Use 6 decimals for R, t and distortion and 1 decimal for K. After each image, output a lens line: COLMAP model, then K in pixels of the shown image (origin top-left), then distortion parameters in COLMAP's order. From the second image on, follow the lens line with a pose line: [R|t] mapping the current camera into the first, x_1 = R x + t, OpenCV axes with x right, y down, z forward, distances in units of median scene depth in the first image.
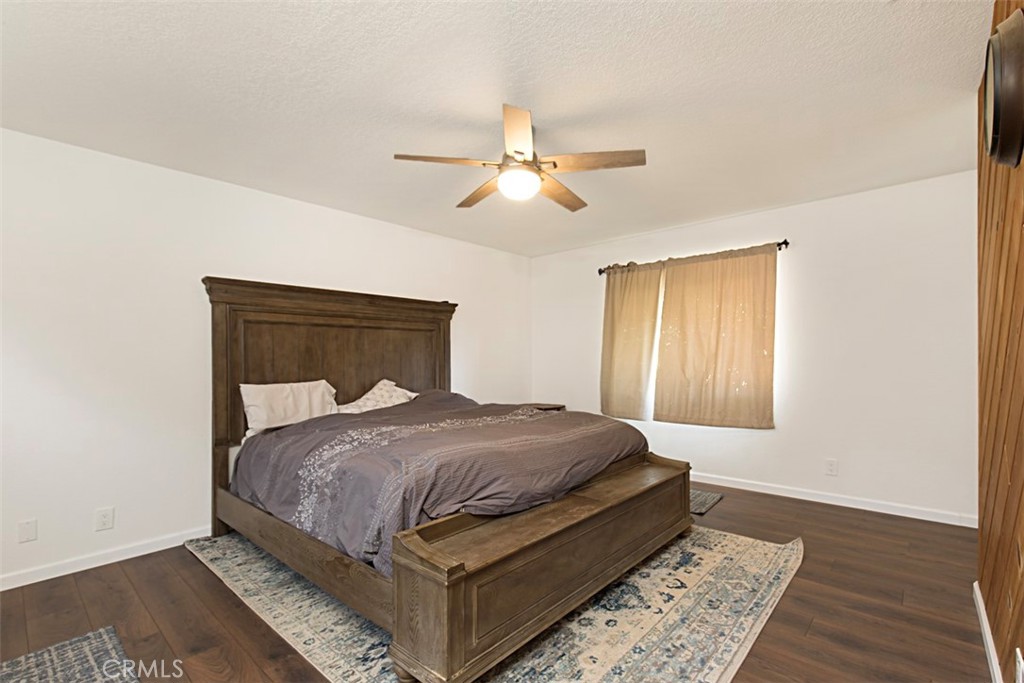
lens RADIAL K [[464.2, 0, 509.7], [0, 464.2, 342.0], [0, 0, 1]] dist [0.001745, -0.000719]
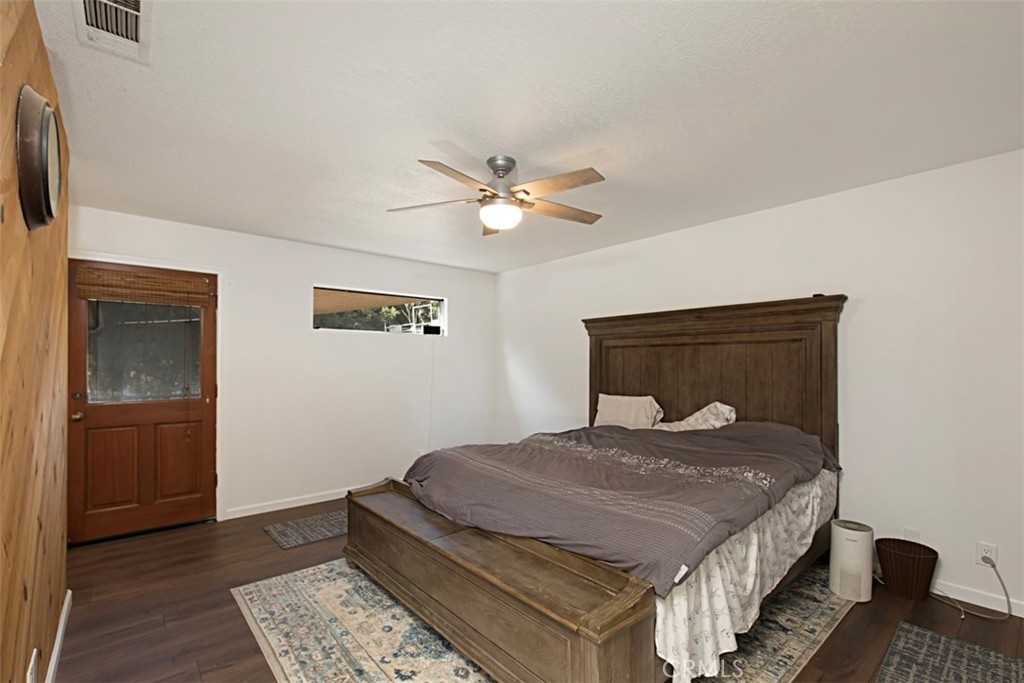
lens RADIAL K [[464.2, 0, 510.3], [0, 464.2, 342.9], [0, 0, 1]] dist [0.001745, -0.000719]
pose [[-0.134094, -0.033698, -0.990395, 0.702245], [0.038006, 0.998511, -0.039120, -0.012308], [0.990240, -0.042887, -0.132614, 0.791058]]
